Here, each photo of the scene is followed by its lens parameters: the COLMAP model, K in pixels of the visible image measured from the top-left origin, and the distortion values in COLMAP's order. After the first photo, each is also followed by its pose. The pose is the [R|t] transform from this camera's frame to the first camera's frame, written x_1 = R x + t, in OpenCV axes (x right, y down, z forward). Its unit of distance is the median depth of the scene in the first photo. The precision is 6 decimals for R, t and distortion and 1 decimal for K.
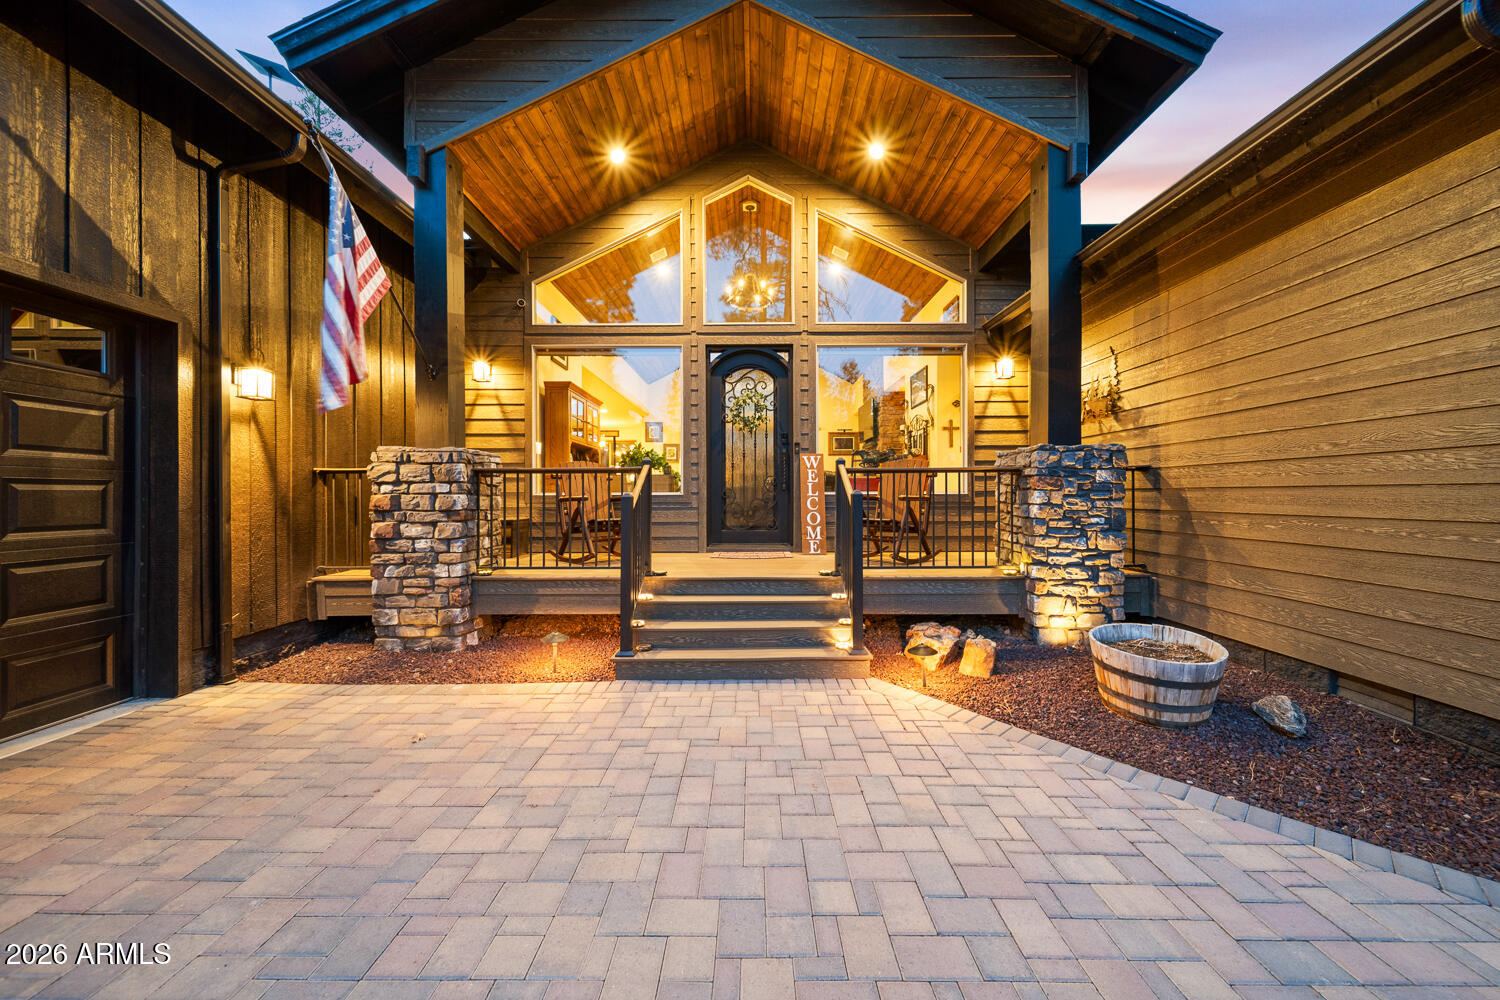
lens RADIAL K [[530.8, 0, 750.6], [0, 530.8, 495.1], [0, 0, 1]] dist [0.008860, -0.002386]
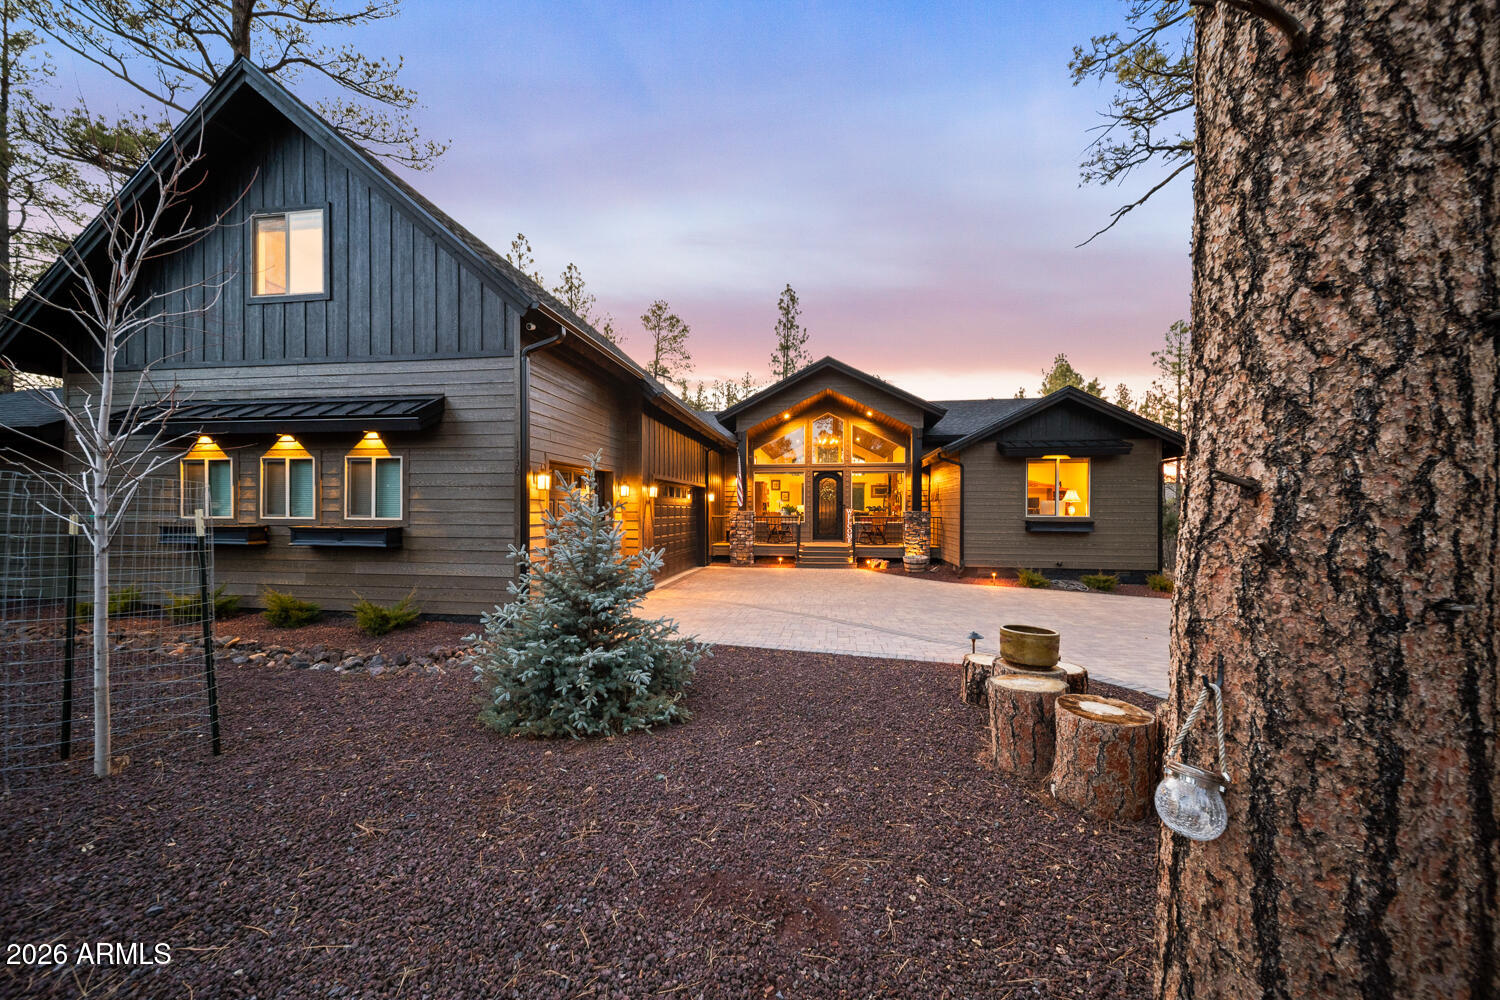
lens RADIAL K [[539.1, 0, 752.3], [0, 539.1, 507.4], [0, 0, 1]] dist [0.001380, -0.000553]
pose [[0.991350, 0.004344, -0.131170, -0.032769], [-0.004842, 0.999982, -0.003478, -0.101294], [0.131152, 0.004083, 0.991354, -2.810035]]
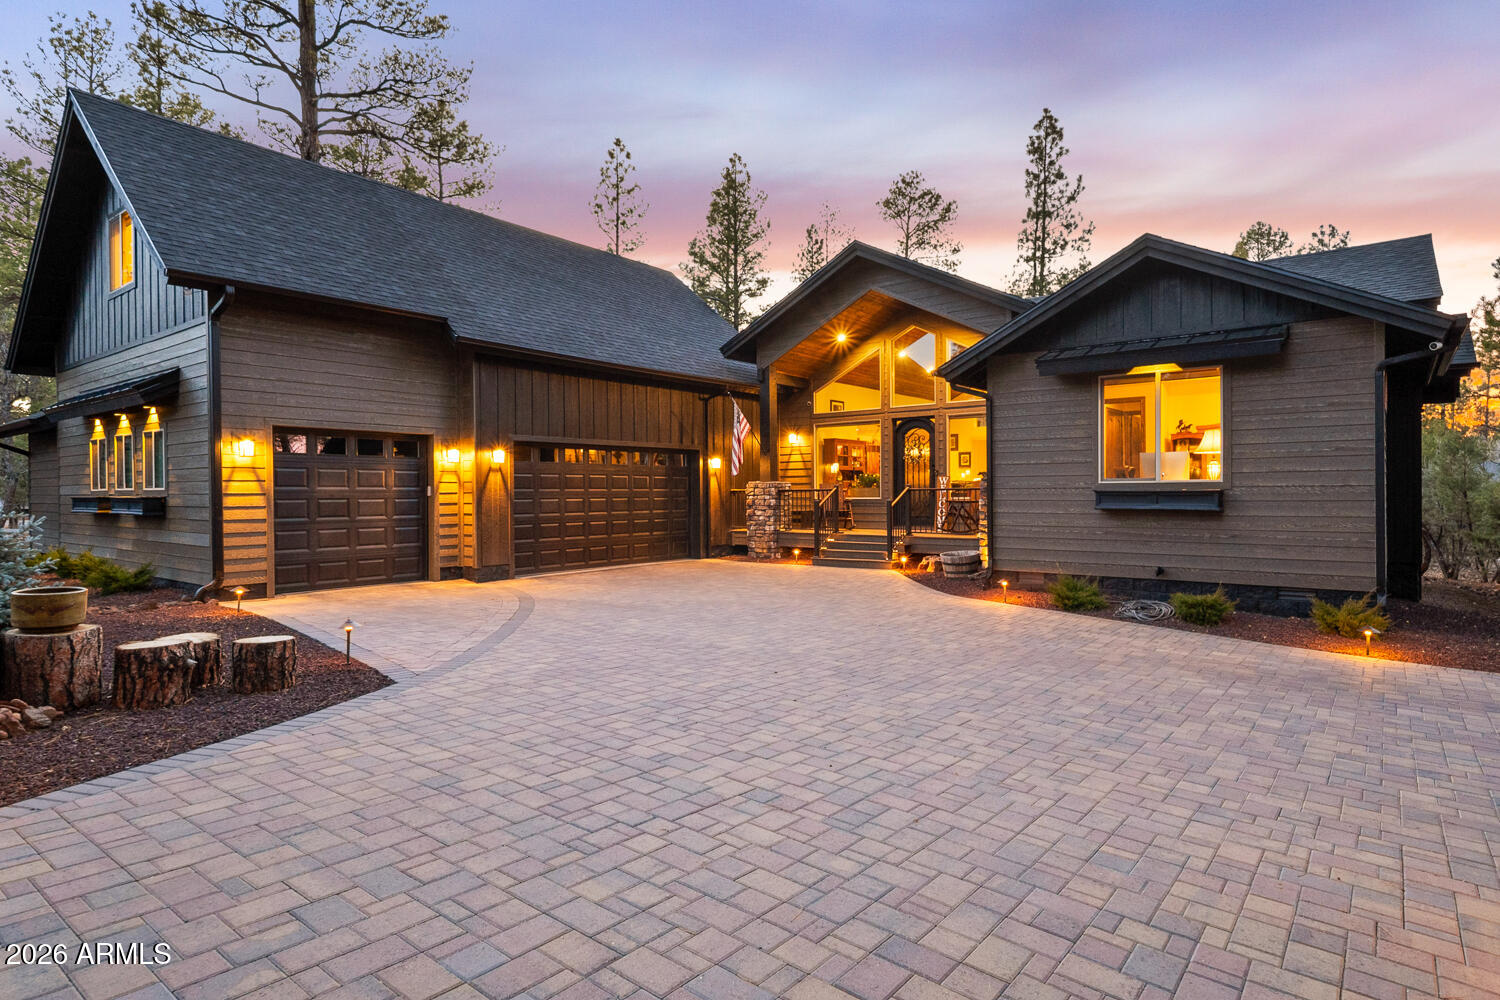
lens RADIAL K [[810.5, 0, 751.9], [0, 810.5, 490.5], [0, 0, 1]] dist [0.015336, 0.000811]
pose [[0.789710, -0.003566, -0.613470, 1.820302], [0.006242, 0.999978, 0.002222, -0.055090], [0.613448, -0.005584, 0.789715, -2.219441]]
